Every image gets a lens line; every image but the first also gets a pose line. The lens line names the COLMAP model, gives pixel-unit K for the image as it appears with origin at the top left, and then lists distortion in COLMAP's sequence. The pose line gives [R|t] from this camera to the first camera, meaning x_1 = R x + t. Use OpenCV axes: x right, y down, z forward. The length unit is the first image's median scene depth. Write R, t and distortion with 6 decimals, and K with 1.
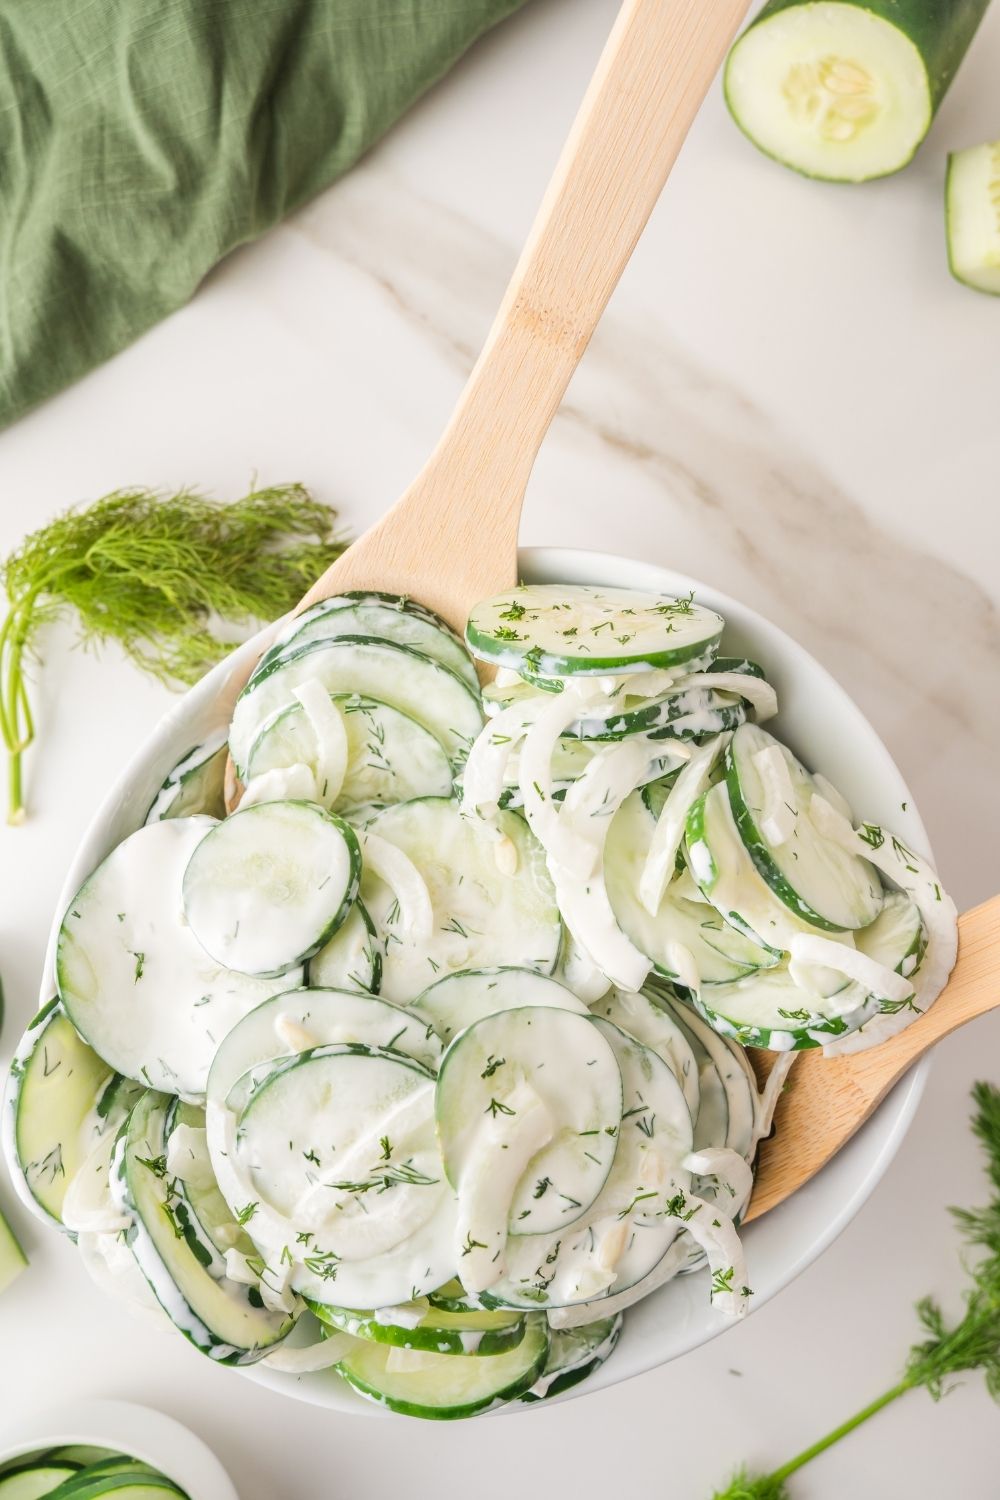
lens RADIAL K [[1086.8, 0, 486.6], [0, 1086.8, 749.3], [0, 0, 1]] dist [-0.001847, 0.000536]
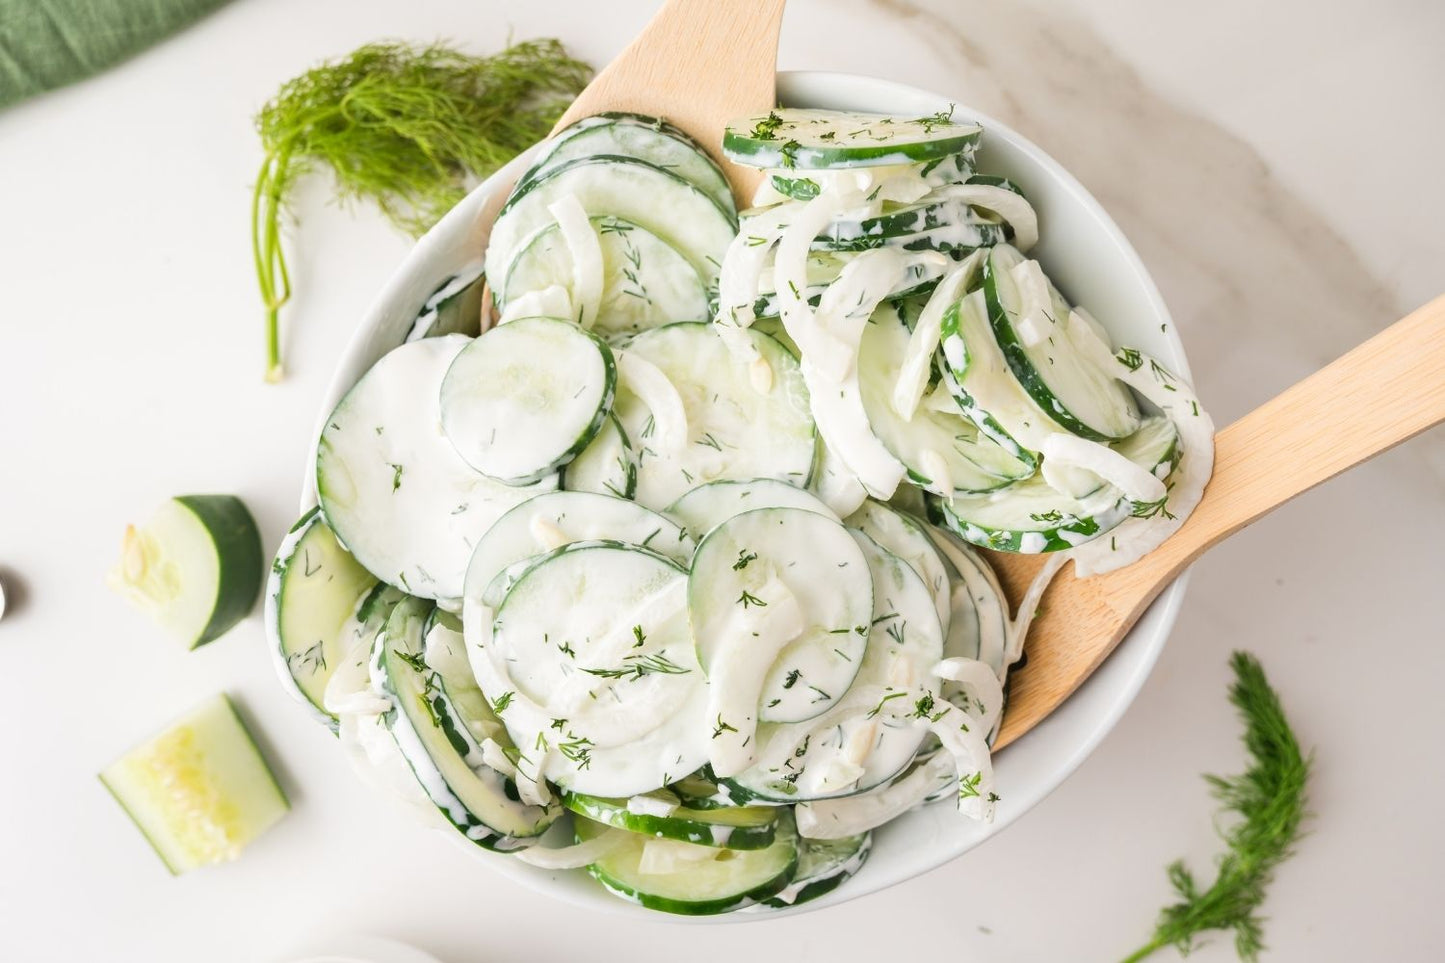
lens RADIAL K [[1122.5, 0, 722.5], [0, 1122.5, 481.5], [0, 0, 1]] dist [-0.003666, 0.001210]
pose [[0.999673, 0.010067, -0.023505, 0.008317], [-0.008993, 0.998931, 0.045337, 0.162054], [0.023936, -0.045111, 0.998695, -0.039376]]
